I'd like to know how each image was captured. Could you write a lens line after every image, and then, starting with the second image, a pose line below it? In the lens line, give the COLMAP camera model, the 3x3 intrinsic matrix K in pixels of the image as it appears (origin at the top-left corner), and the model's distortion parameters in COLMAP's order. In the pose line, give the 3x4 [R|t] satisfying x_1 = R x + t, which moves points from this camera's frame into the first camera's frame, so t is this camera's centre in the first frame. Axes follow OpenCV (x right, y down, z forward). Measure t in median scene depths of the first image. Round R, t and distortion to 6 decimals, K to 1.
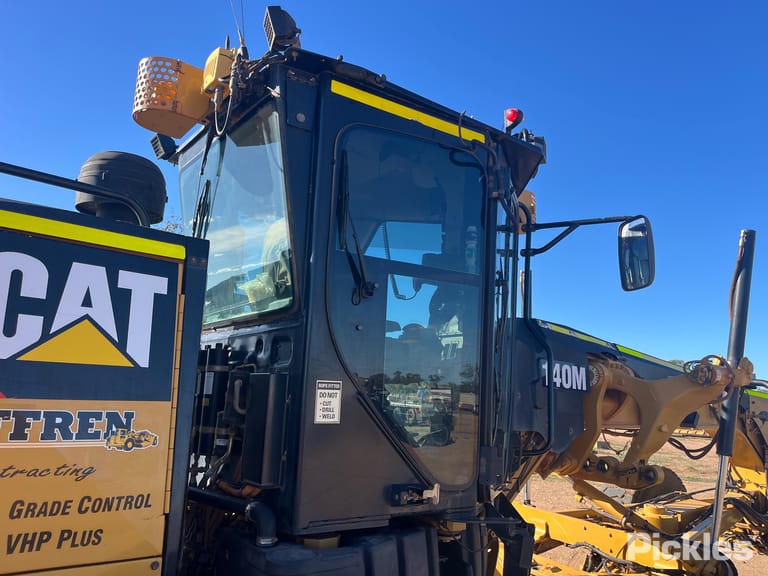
lens RADIAL K [[585.0, 0, 384.3], [0, 585.0, 292.2], [0, 0, 1]] dist [0.062754, -0.100040]
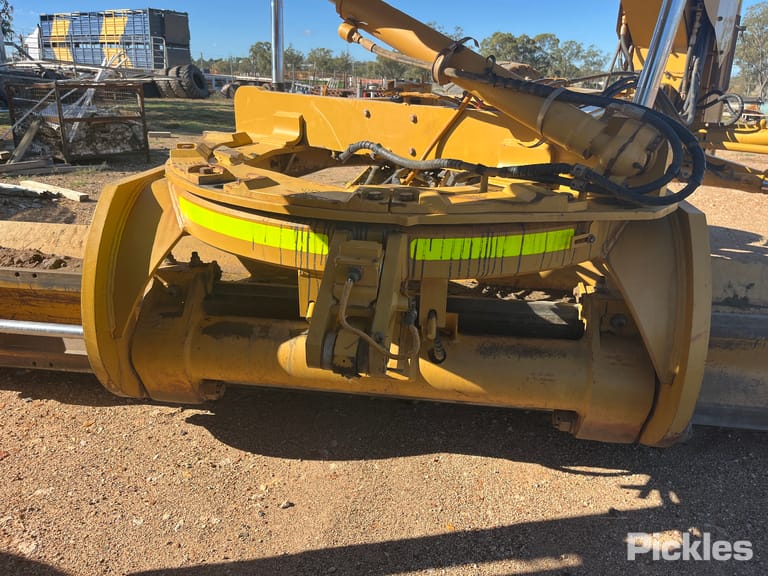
lens RADIAL K [[585.2, 0, 379.8], [0, 585.2, 294.6], [0, 0, 1]] dist [0.036369, -0.065058]
pose [[0.979901, -0.079280, 0.183051, 0.278891], [-0.023354, 0.865729, 0.499969, 0.321322], [-0.198110, -0.494195, 0.846477, 0.589171]]
